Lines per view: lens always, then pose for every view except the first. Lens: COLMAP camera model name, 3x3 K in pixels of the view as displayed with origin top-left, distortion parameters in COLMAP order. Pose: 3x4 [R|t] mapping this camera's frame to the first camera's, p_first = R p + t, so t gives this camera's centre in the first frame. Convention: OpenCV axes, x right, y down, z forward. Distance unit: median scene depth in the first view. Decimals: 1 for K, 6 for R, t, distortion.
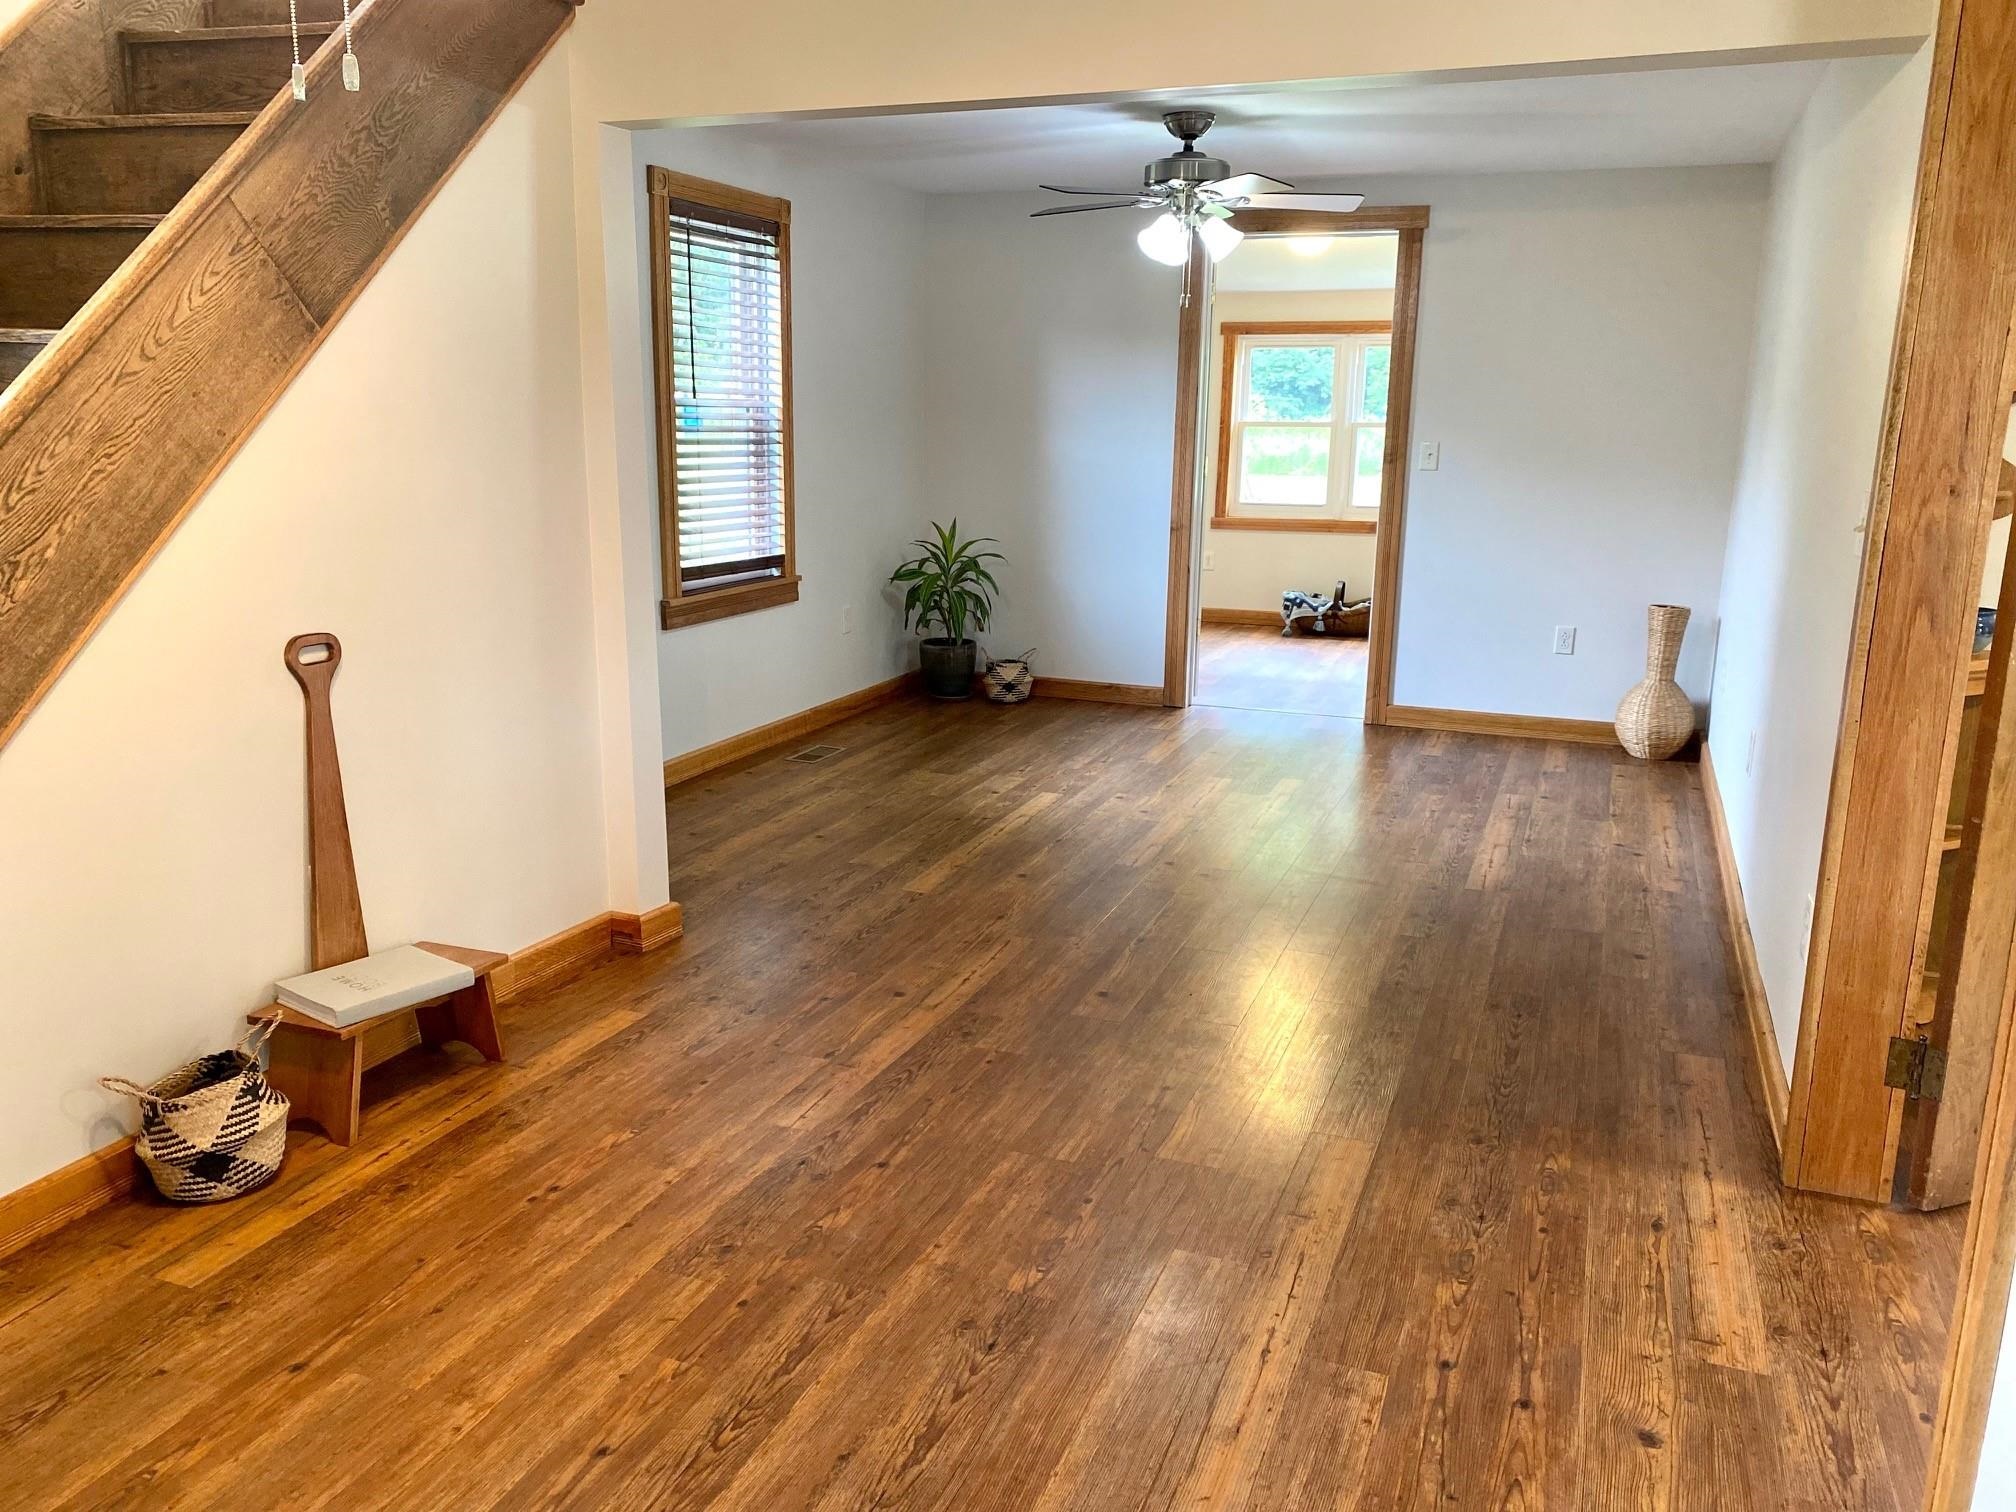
lens RADIAL K [[1537.6, 0, 1003.7], [0, 1537.6, 729.1], [0, 0, 1]] dist [0.045973, -0.054793]
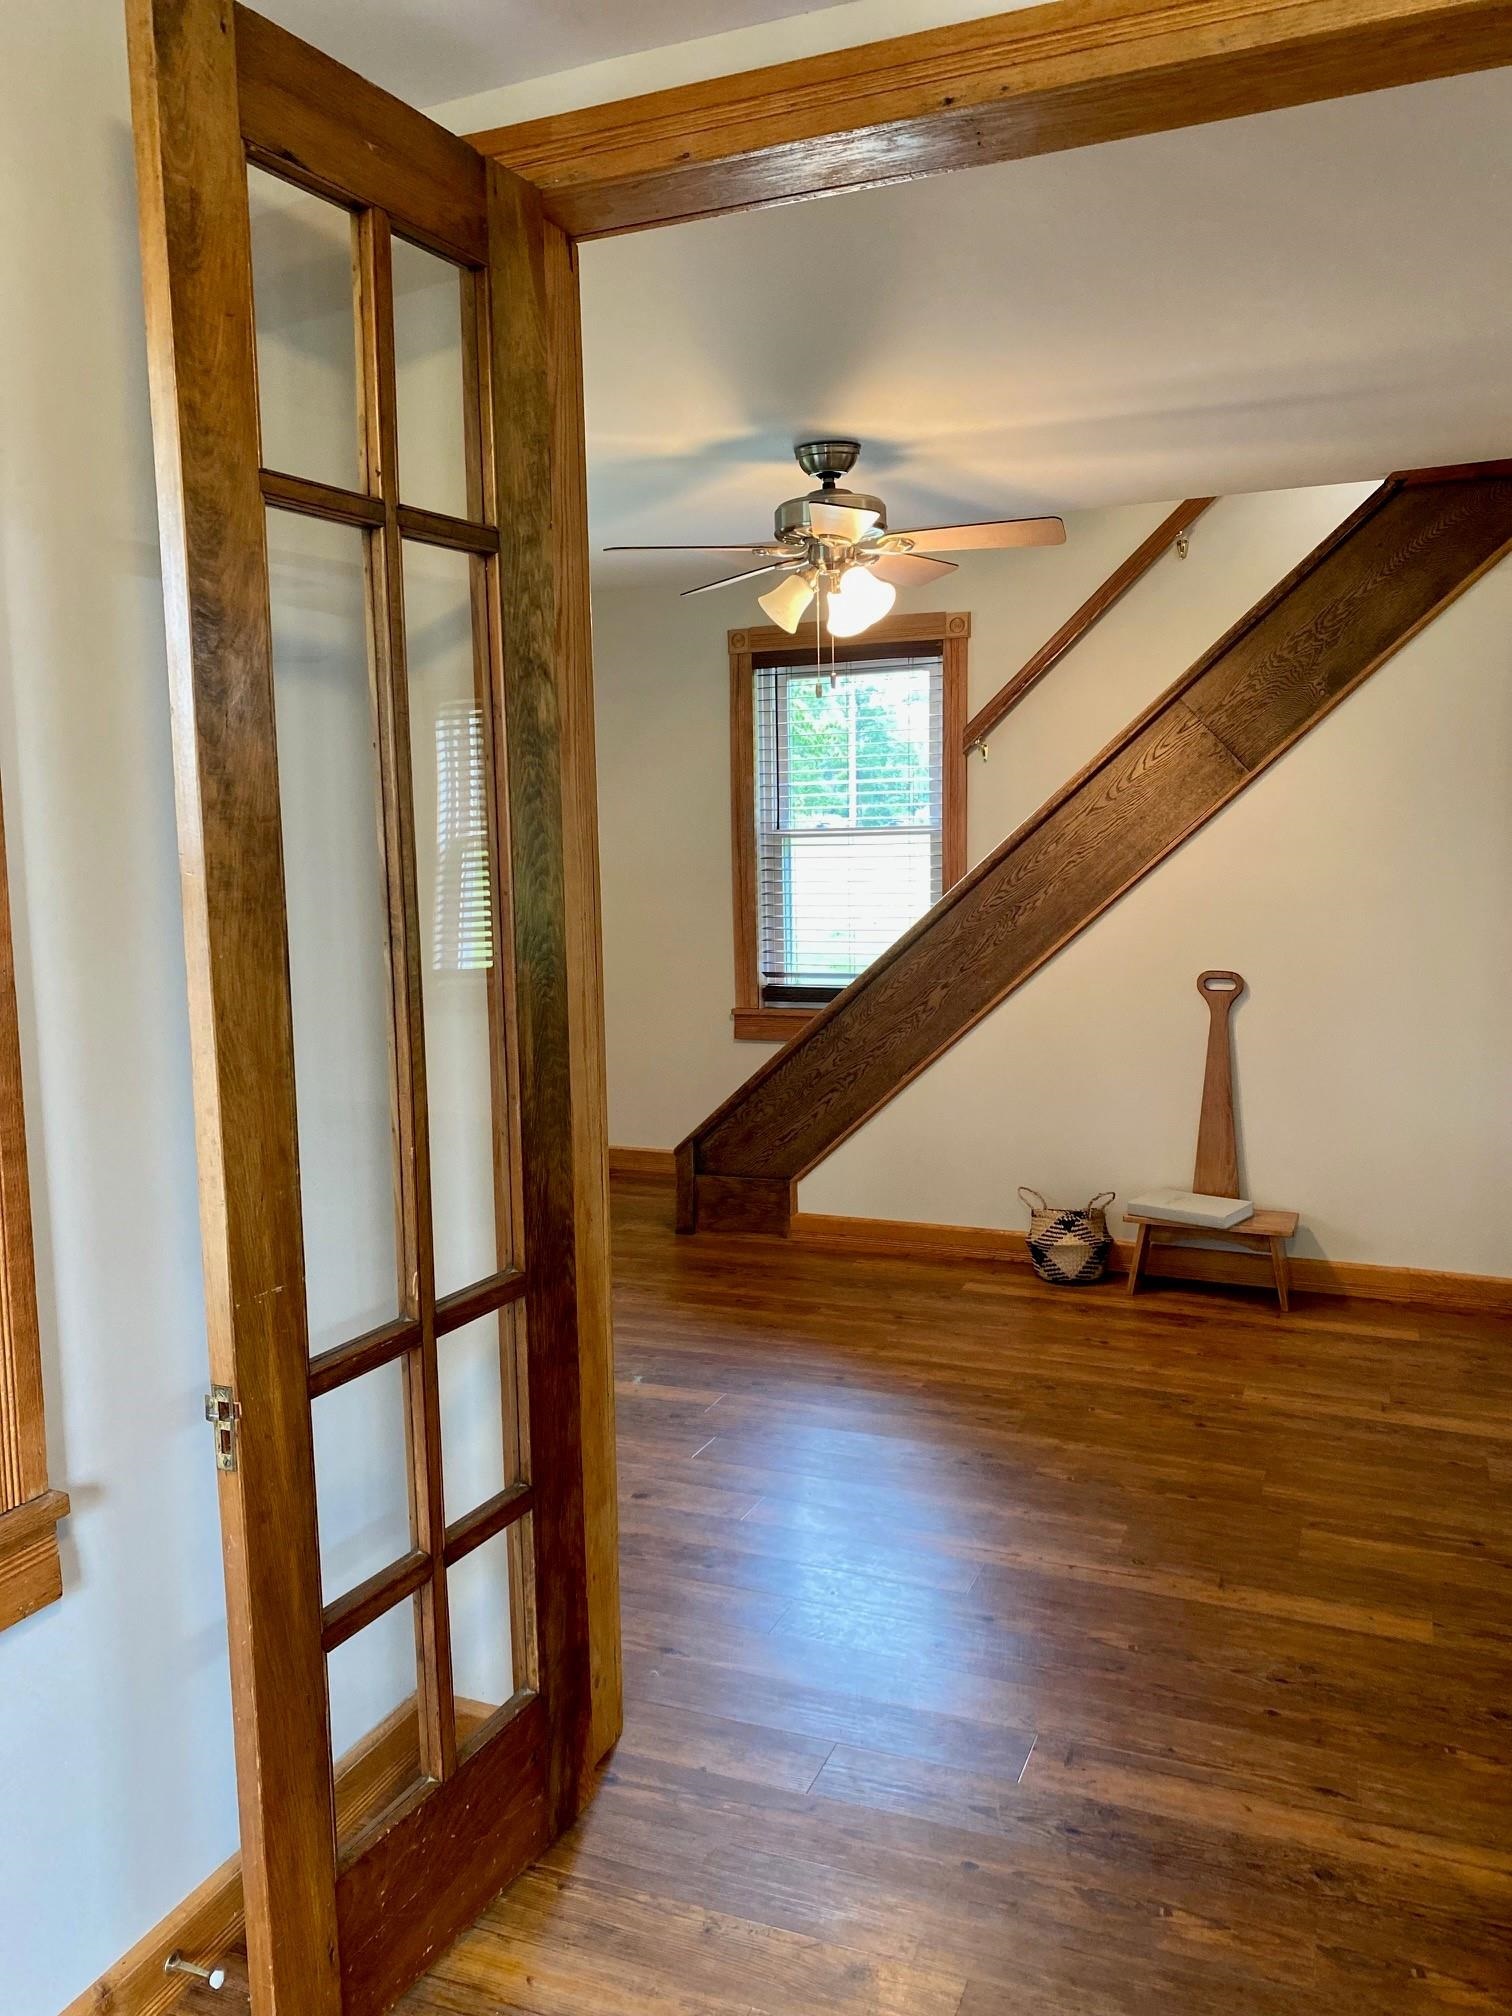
lens RADIAL K [[1537.6, 0, 718.5], [0, 1537.6, 981.6], [0, 0, 1]] dist [0.045973, -0.054793]
pose [[-0.034977, 0.086093, -0.995673, 1.082821], [-0.185222, 0.978464, 0.091112, -0.099459], [0.982074, 0.187607, -0.018278, 0.556211]]
